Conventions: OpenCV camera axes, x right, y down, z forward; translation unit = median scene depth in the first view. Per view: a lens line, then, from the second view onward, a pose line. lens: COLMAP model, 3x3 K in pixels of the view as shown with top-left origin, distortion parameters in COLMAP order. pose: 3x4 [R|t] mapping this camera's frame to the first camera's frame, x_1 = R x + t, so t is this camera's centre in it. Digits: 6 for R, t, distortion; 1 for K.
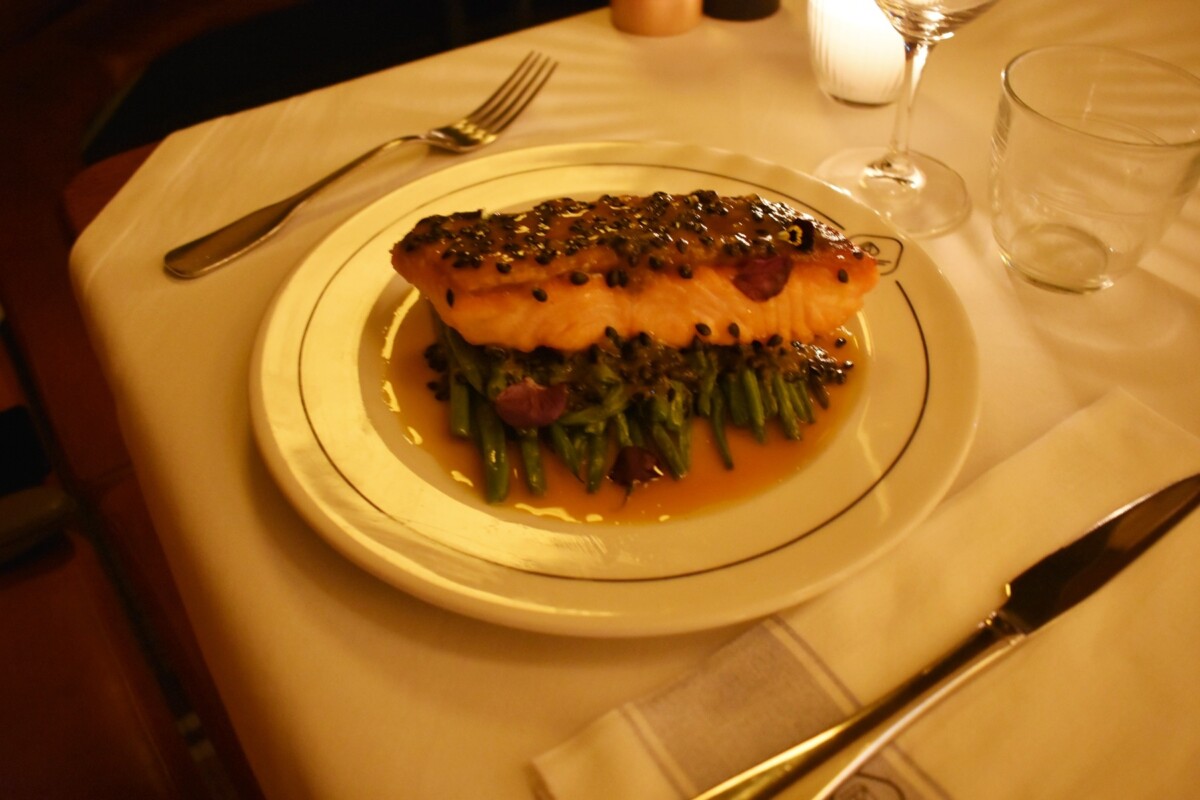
lens RADIAL K [[1003.6, 0, 603.5], [0, 1003.6, 399.2], [0, 0, 1]] dist [-0.010035, -0.000187]
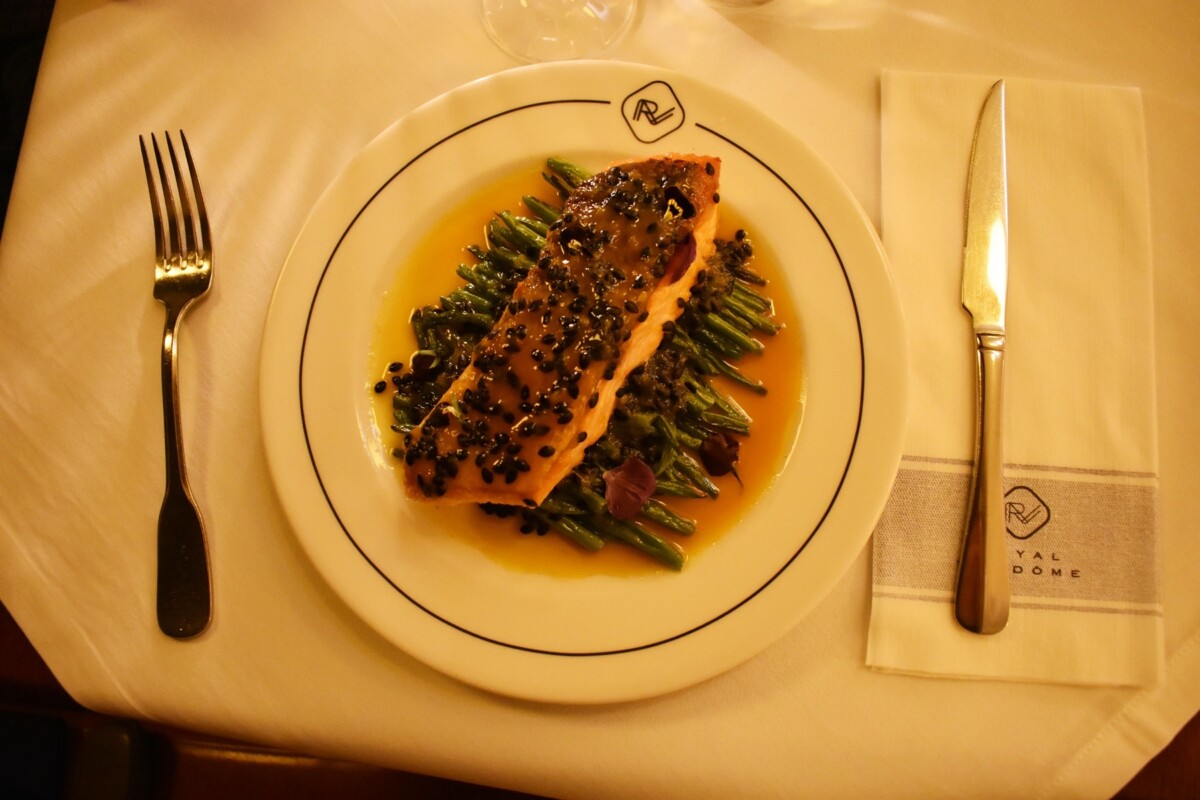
lens RADIAL K [[919.4, 0, 598.1], [0, 919.4, 402.6], [0, 0, 1]] dist [-0.028697, -0.005485]
pose [[0.624216, -0.774649, 0.101357, -0.121734], [0.578635, 0.545588, 0.606230, -0.705420], [-0.524915, -0.319770, 0.788804, 0.208708]]
